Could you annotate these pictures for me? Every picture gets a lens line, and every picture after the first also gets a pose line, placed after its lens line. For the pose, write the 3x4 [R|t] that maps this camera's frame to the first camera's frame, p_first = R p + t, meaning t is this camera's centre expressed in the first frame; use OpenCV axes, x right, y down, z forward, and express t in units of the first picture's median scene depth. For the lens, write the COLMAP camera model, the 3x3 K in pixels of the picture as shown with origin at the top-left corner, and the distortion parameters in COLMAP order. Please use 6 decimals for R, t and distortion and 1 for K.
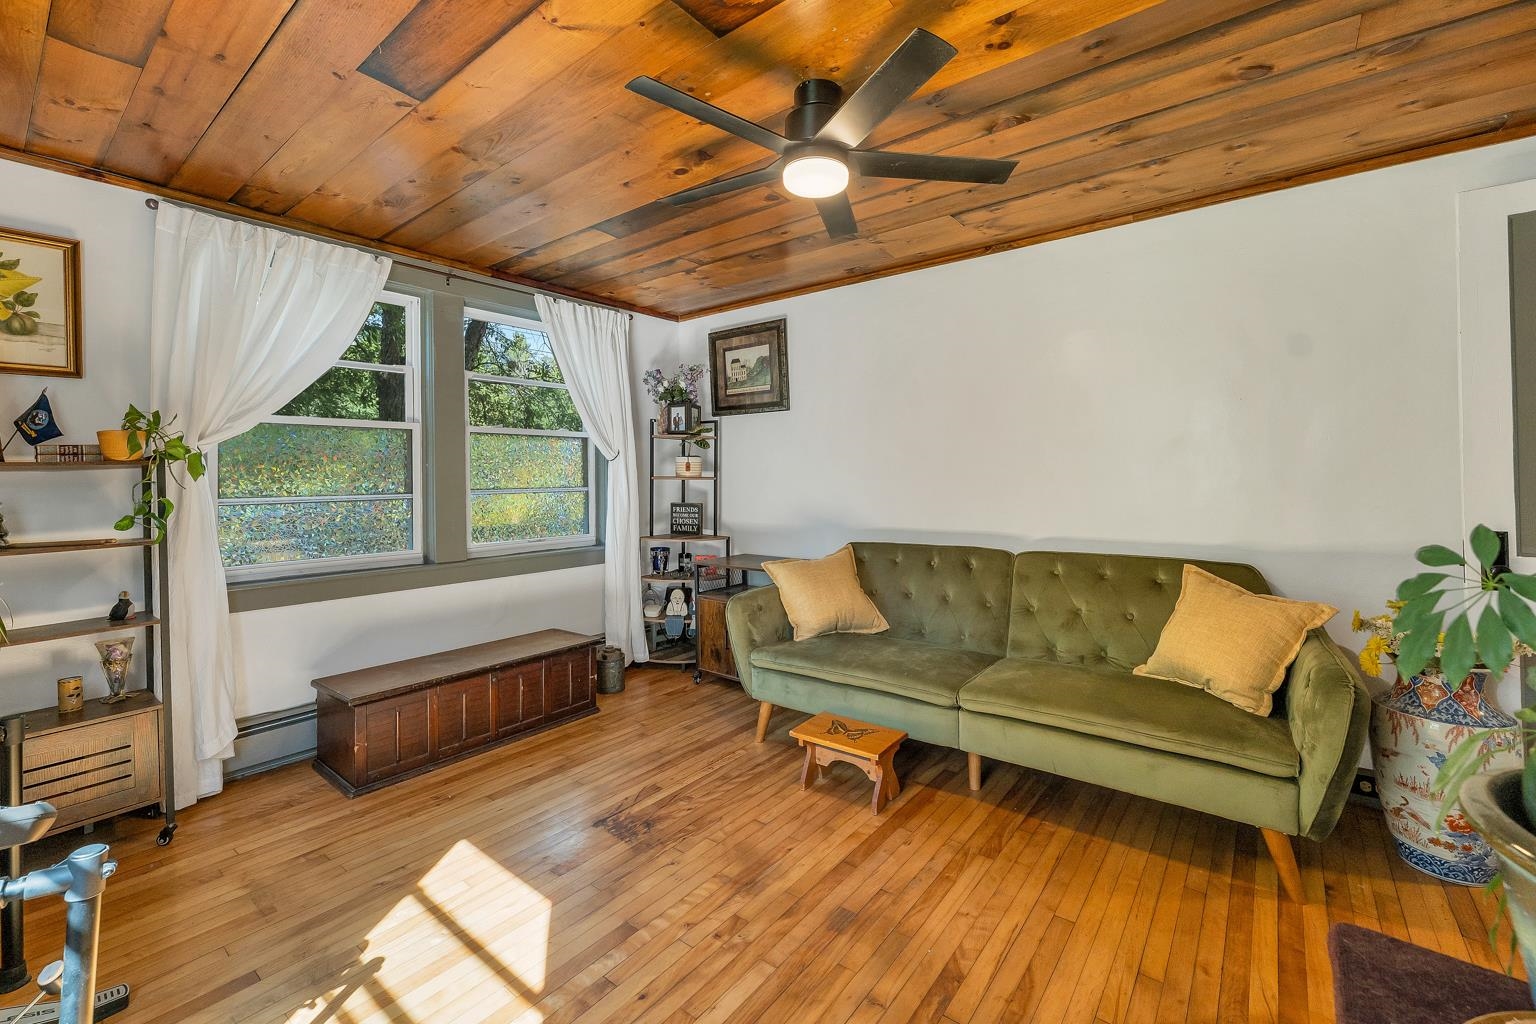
lens RADIAL K [[637.0, 0, 768.0], [0, 637.0, 474.5], [0, 0, 1]] dist [0.000269, 0.000046]
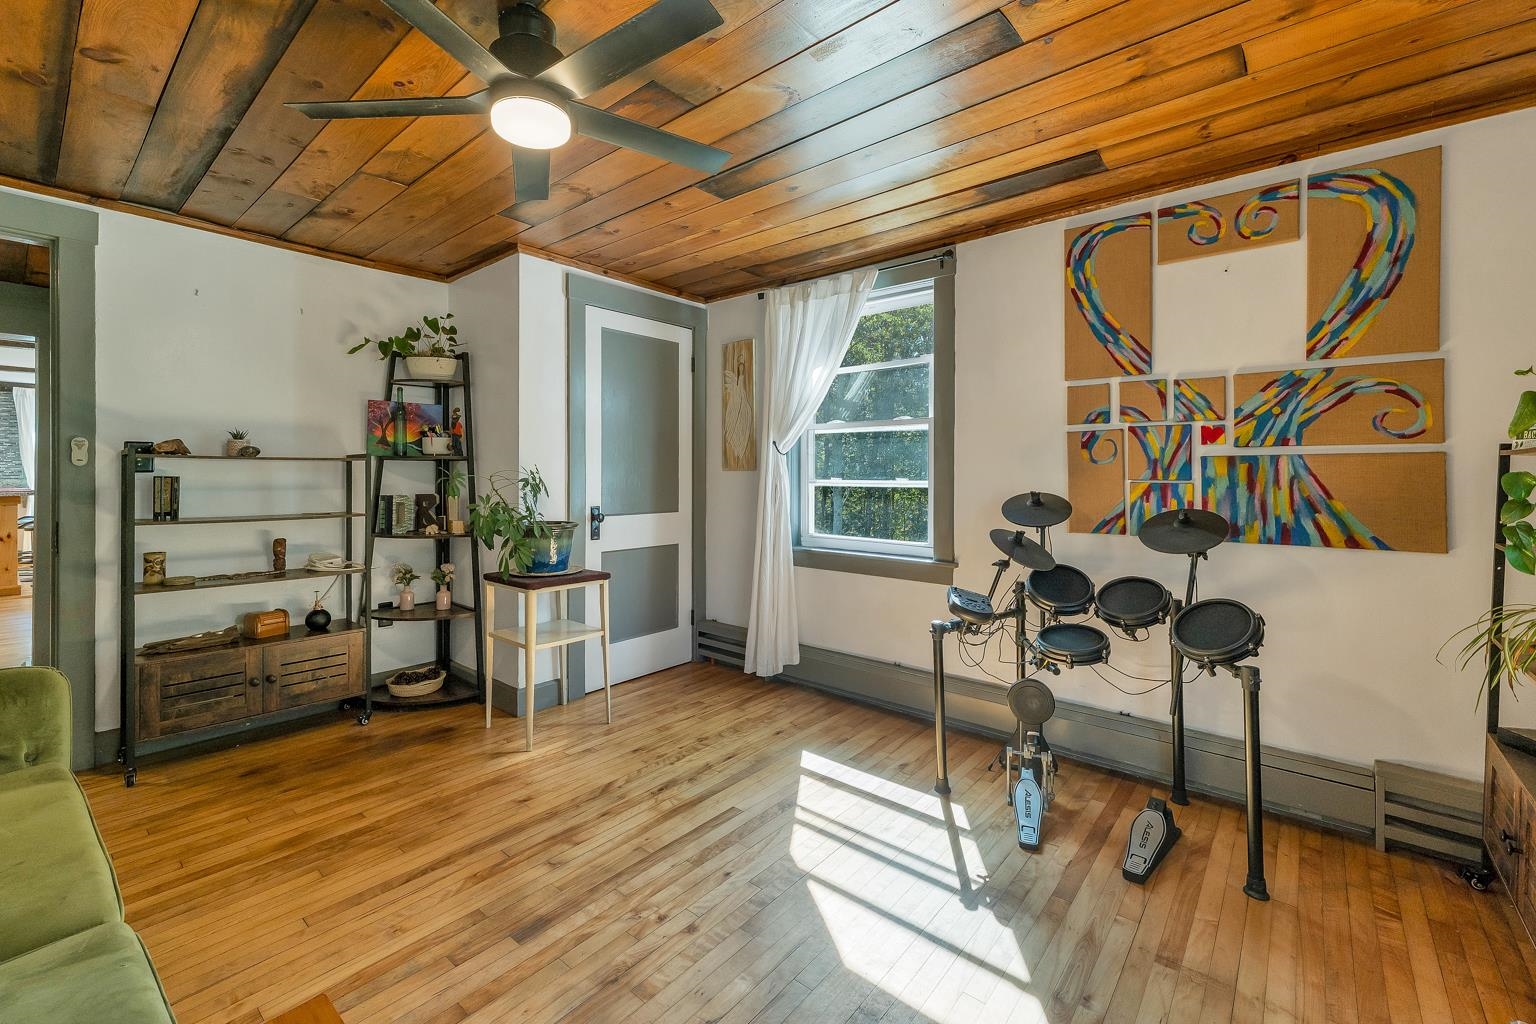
lens RADIAL K [[637.0, 0, 768.0], [0, 637.0, 474.5], [0, 0, 1]] dist [0.000269, 0.000046]
pose [[-0.999719, 0.004467, 0.023301, -0.274251], [0.004464, 0.999990, -0.000168, 0.010781], [-0.023301, -0.000064, -0.999728, 2.000414]]
